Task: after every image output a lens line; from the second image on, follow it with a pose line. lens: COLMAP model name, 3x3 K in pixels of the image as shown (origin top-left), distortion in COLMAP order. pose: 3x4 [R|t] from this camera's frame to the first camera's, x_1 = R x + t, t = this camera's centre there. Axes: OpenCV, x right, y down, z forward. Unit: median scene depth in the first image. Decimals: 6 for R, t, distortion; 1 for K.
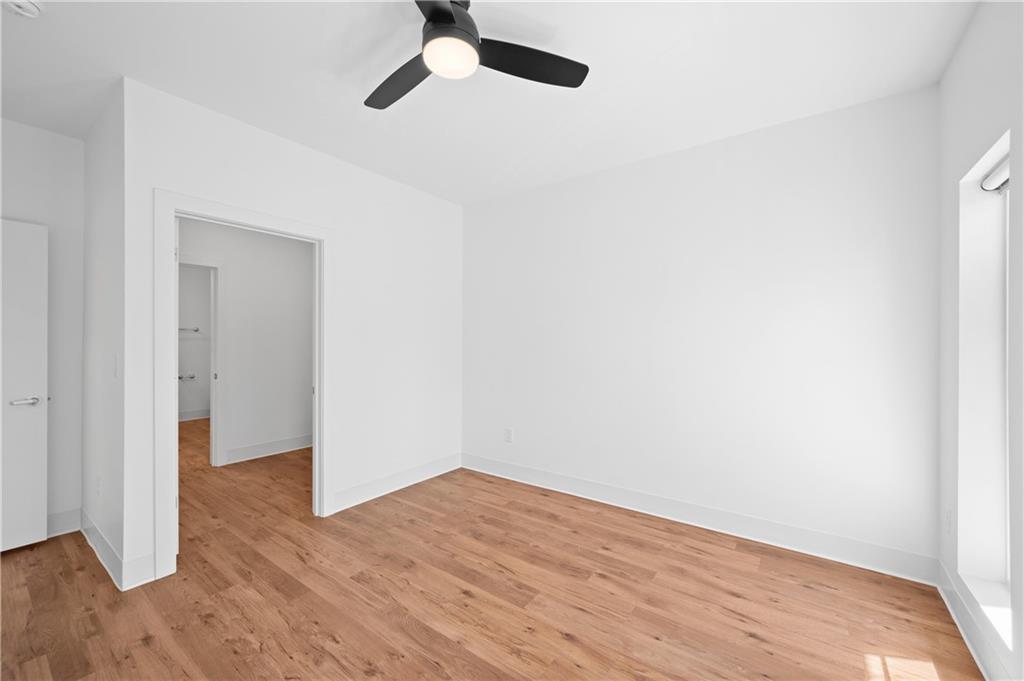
lens RADIAL K [[403.9, 0, 507.3], [0, 403.9, 327.9], [0, 0, 1]] dist [0.000381, -0.000421]
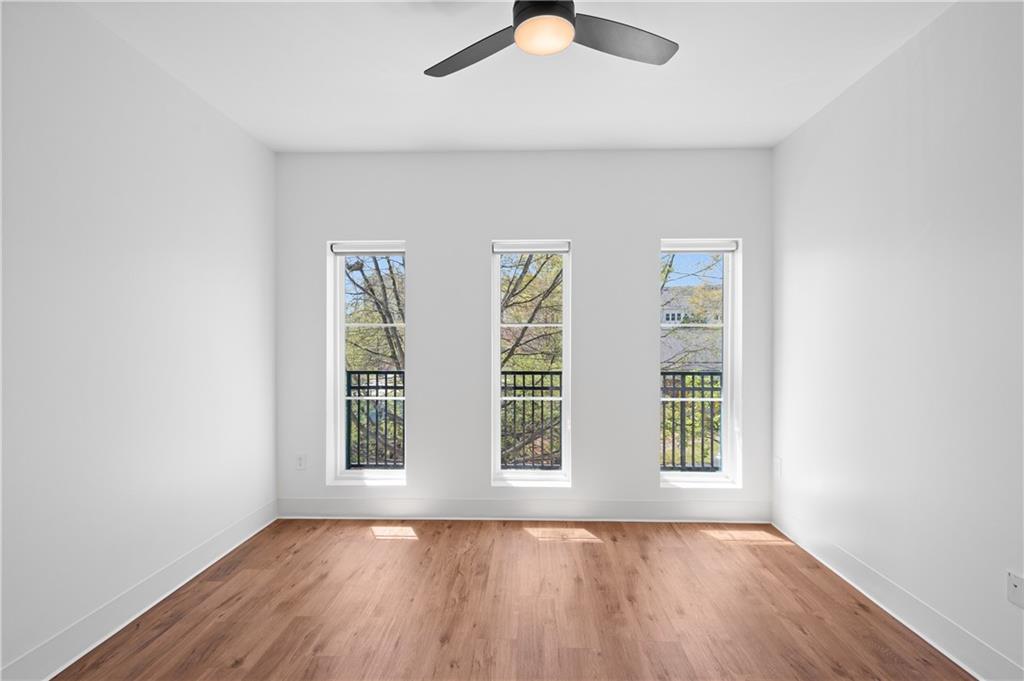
lens RADIAL K [[492.9, 0, 515.1], [0, 492.9, 345.7], [0, 0, 1]] dist [-0.002680, -0.000461]
pose [[-0.571656, -0.010265, 0.820429, -0.656572], [-0.020871, 0.999780, -0.002033, 0.031100], [-0.820228, -0.018285, -0.571745, 1.104682]]
